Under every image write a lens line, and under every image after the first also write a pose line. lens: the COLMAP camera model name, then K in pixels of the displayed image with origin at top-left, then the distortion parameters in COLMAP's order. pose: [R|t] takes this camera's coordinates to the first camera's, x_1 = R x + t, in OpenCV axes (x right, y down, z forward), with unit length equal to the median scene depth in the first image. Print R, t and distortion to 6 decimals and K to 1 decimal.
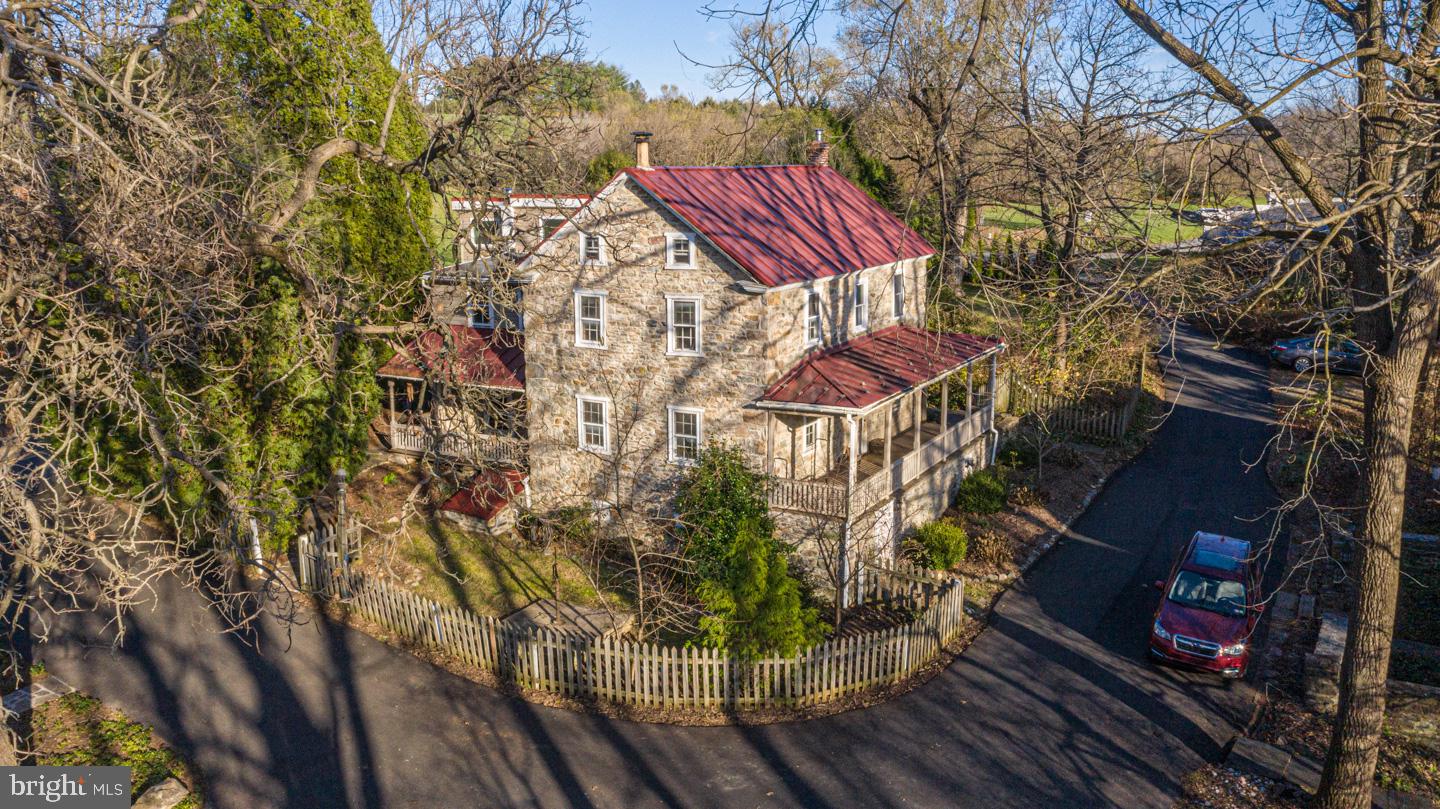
lens RADIAL K [[1125.0, 0, 720.0], [0, 1125.0, 404.5], [0, 0, 1]] dist [-0.001478, 0.007625]
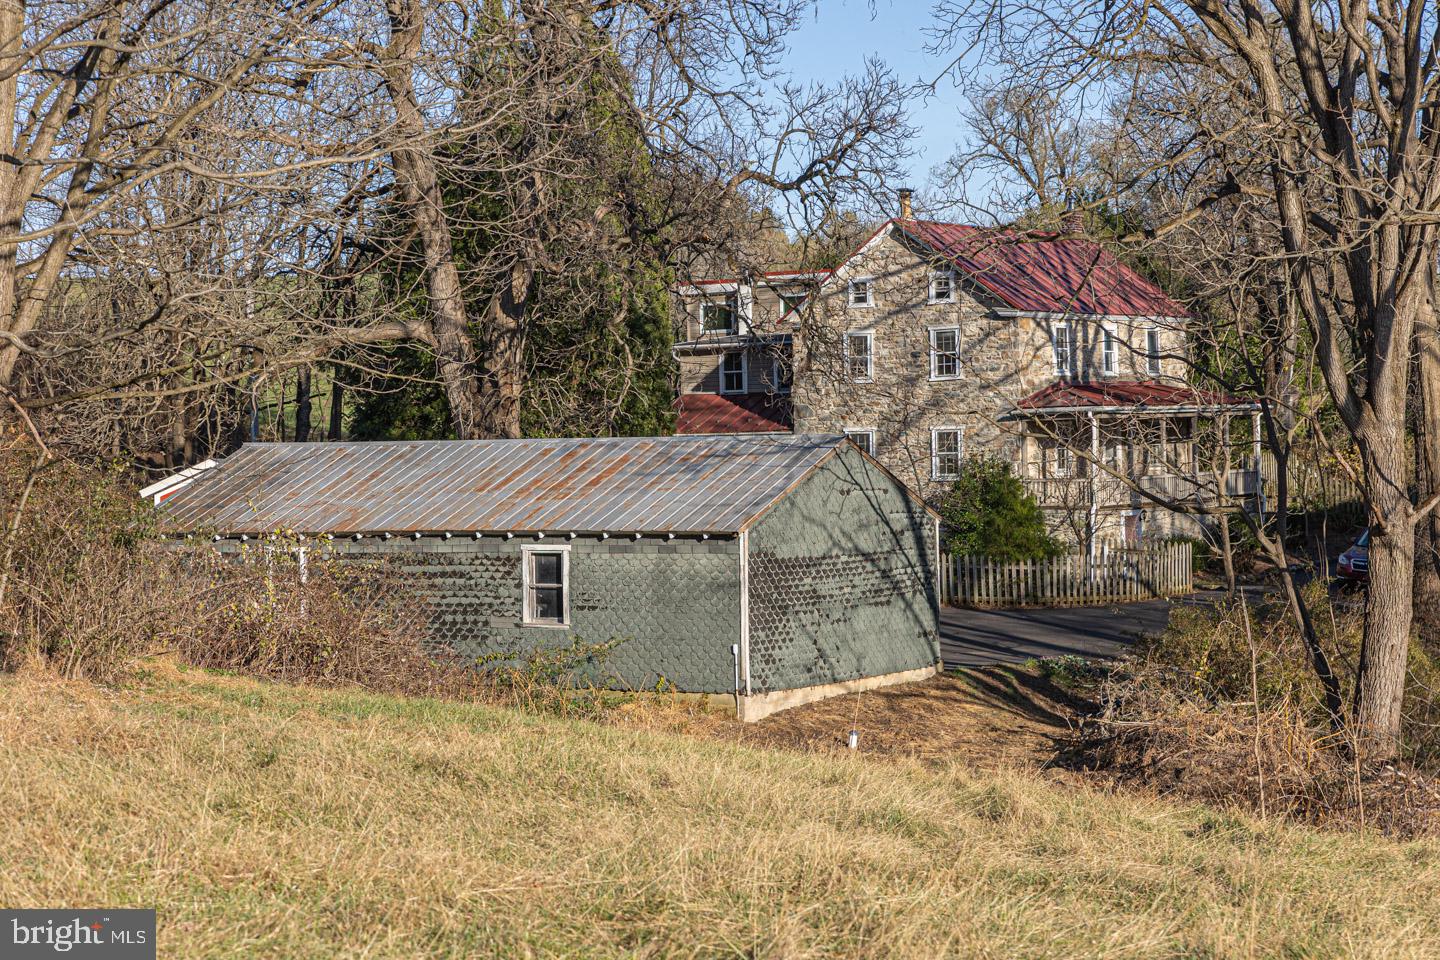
lens RADIAL K [[2985.6, 0, 720.0], [0, 2985.6, 480.0], [0, 0, 1]] dist [-0.051276, -0.086578]
pose [[0.997656, -0.014165, -0.066949, -0.058127], [0.000808, 0.980710, -0.195466, 0.629695], [0.068427, 0.194954, 0.978423, -1.888481]]
